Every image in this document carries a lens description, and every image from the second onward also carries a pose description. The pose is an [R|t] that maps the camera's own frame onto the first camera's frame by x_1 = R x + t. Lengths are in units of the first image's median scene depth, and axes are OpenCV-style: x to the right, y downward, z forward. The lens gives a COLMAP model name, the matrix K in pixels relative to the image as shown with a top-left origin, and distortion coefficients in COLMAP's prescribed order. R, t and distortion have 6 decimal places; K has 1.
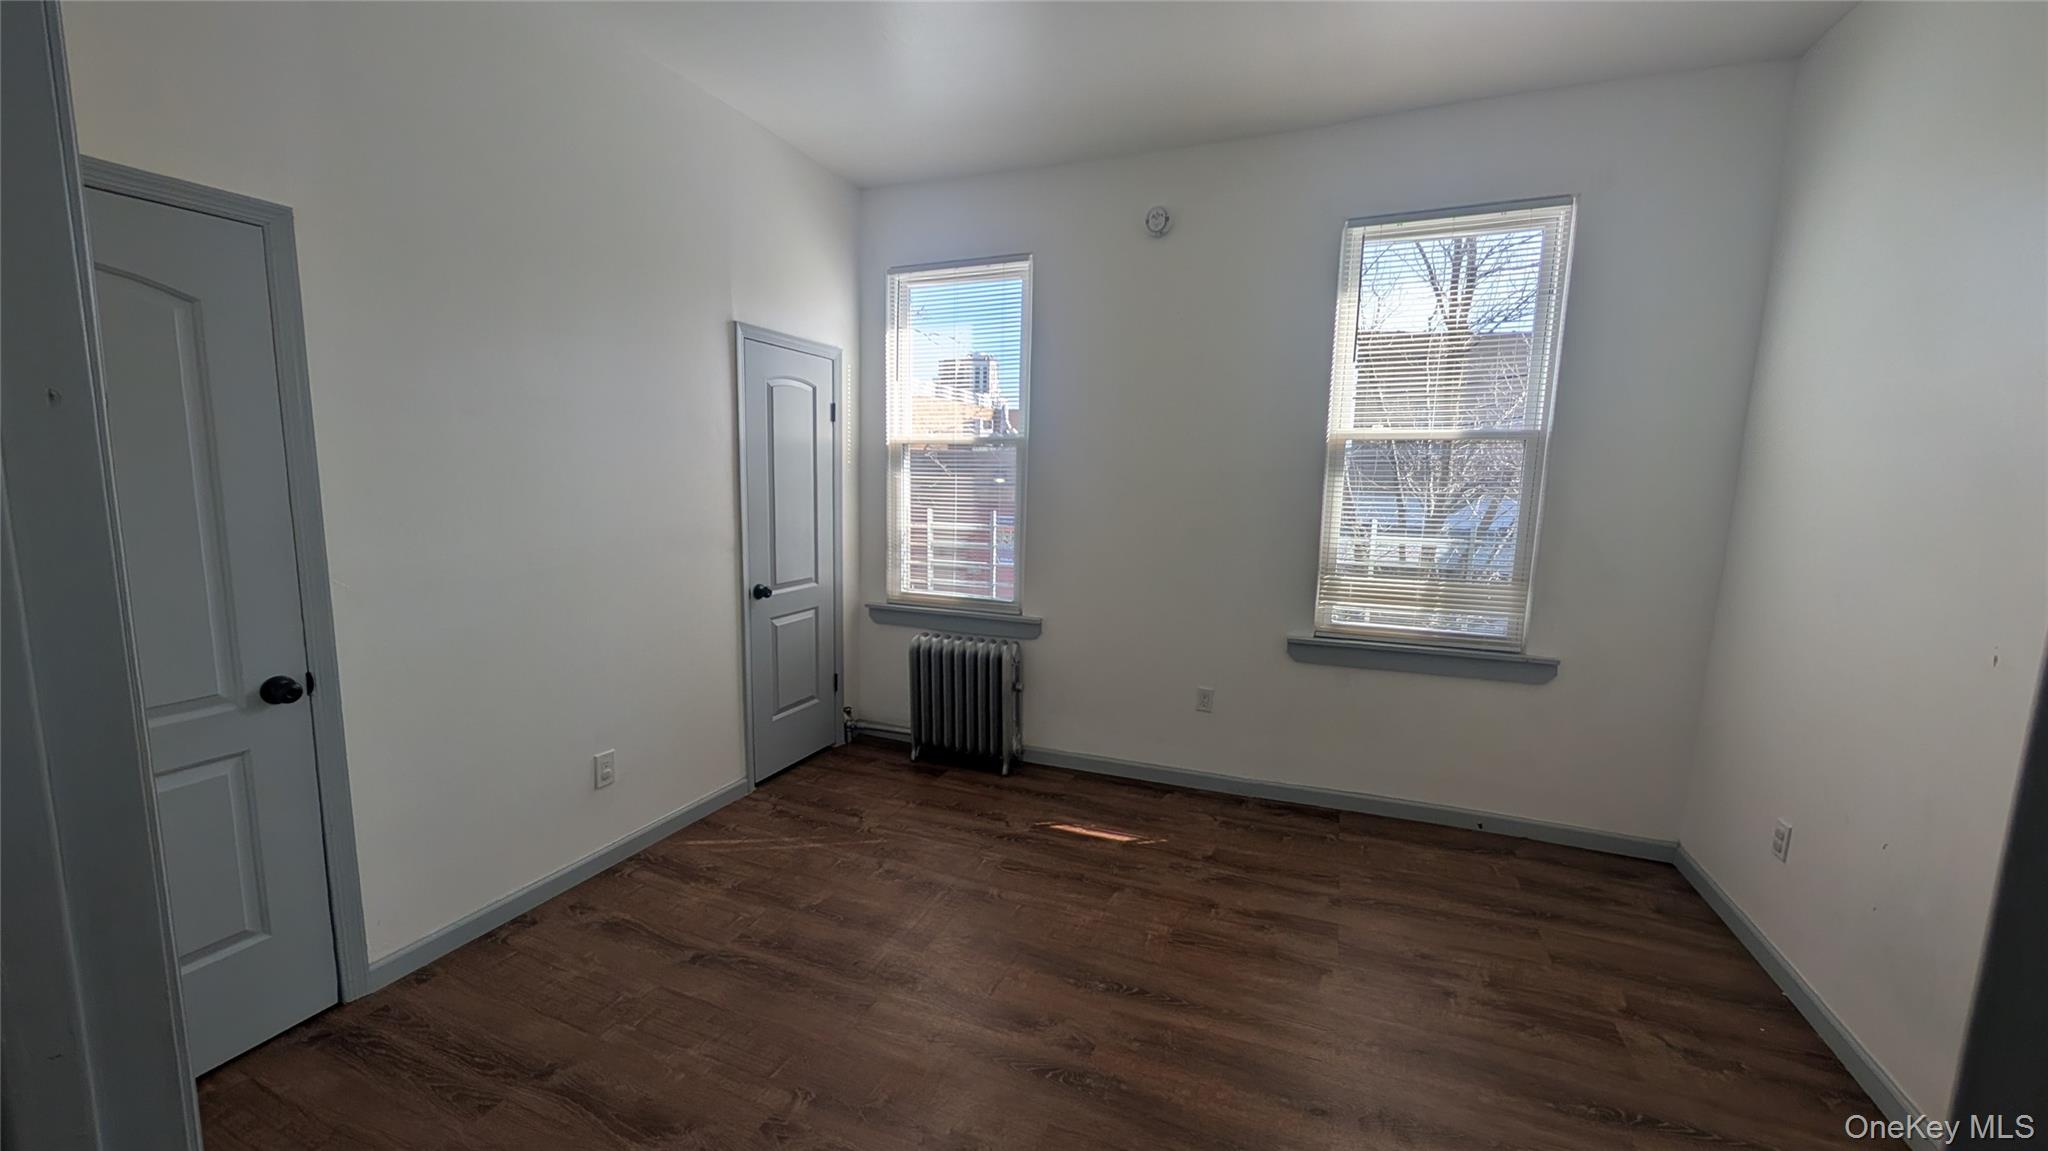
lens RADIAL K [[763.9, 0, 1020.6], [0, 763.9, 566.6], [0, 0, 1]] dist [-0.000198, 0.000020]
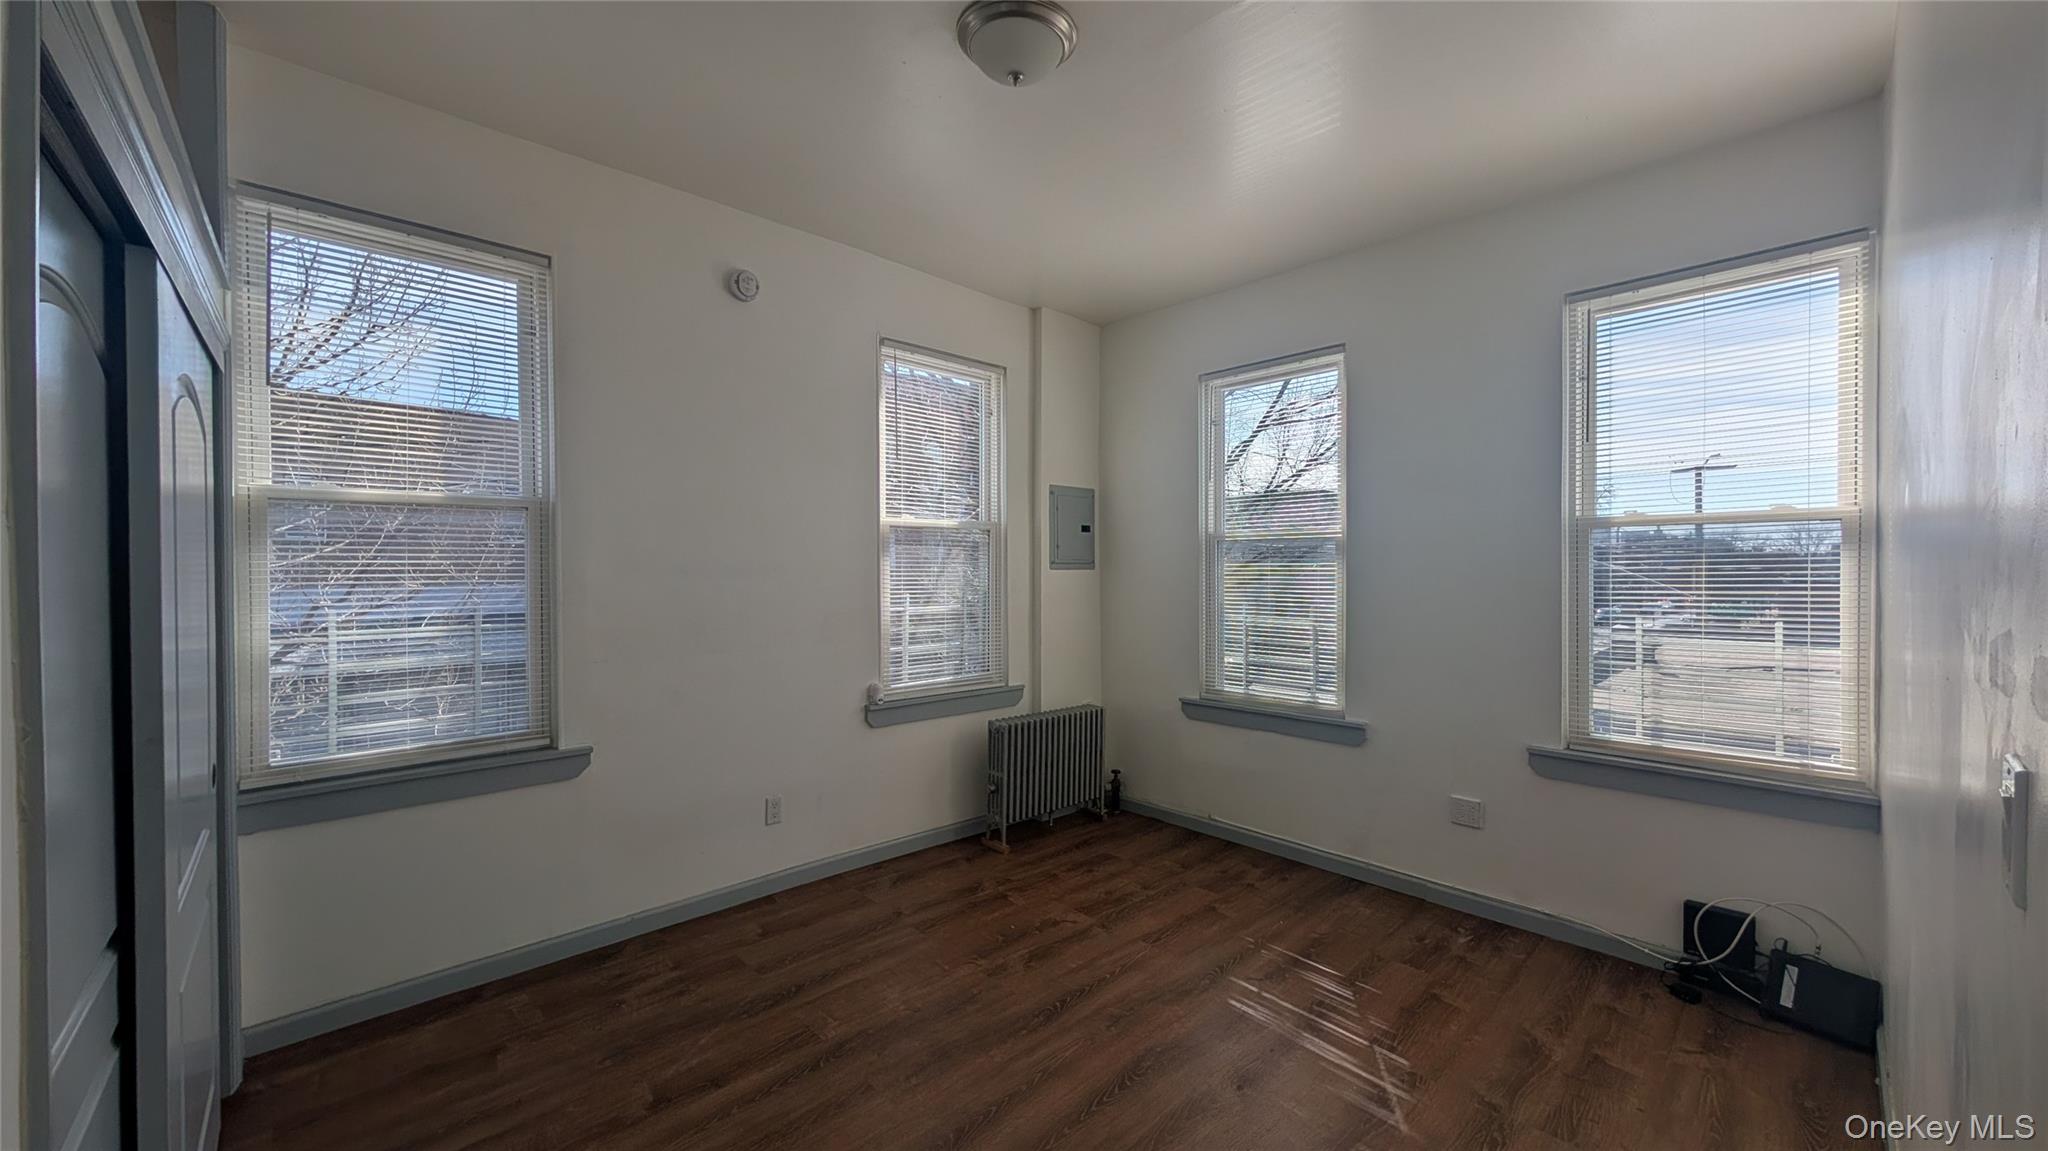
lens RADIAL K [[763.9, 0, 1020.6], [0, 763.9, 566.6], [0, 0, 1]] dist [-0.000198, 0.000020]
pose [[0.906193, -0.016052, -0.422559, 0.202072], [-0.037138, 0.992397, -0.117343, 0.010809], [0.421230, 0.122028, 0.898707, -0.083856]]
